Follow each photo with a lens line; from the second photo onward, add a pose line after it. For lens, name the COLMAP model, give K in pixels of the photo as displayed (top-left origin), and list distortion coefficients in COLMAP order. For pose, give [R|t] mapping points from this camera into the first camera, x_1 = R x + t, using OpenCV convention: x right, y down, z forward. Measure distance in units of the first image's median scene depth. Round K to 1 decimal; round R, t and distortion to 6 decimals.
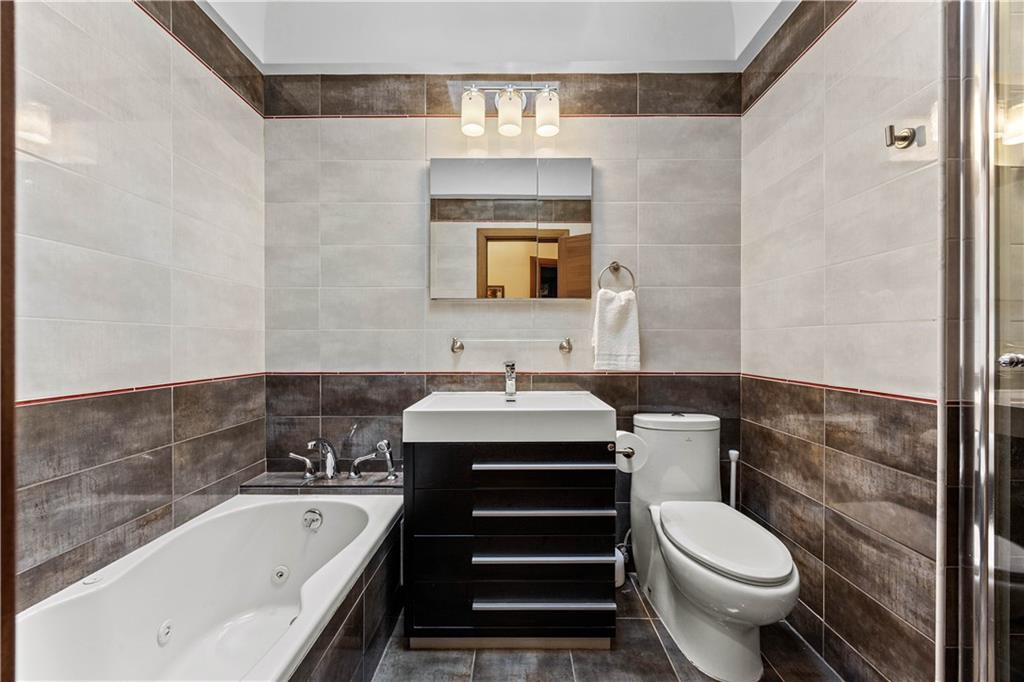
lens RADIAL K [[393.6, 0, 518.3], [0, 393.6, 343.5], [0, 0, 1]] dist [0.000437, -0.000928]
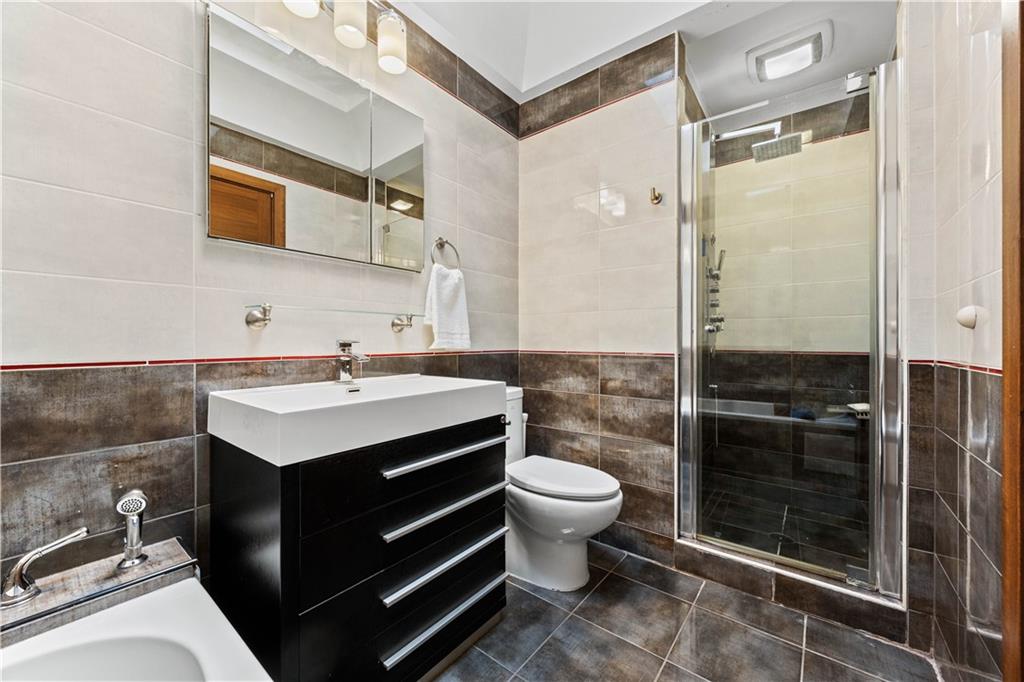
lens RADIAL K [[393.6, 0, 516.7], [0, 393.6, 340.2], [0, 0, 1]] dist [0.000437, -0.000928]
pose [[0.608513, 0.000045, 0.793544, -0.432056], [0.002227, 0.999996, -0.001764, 0.048812], [-0.793541, 0.002841, 0.608510, 0.280923]]
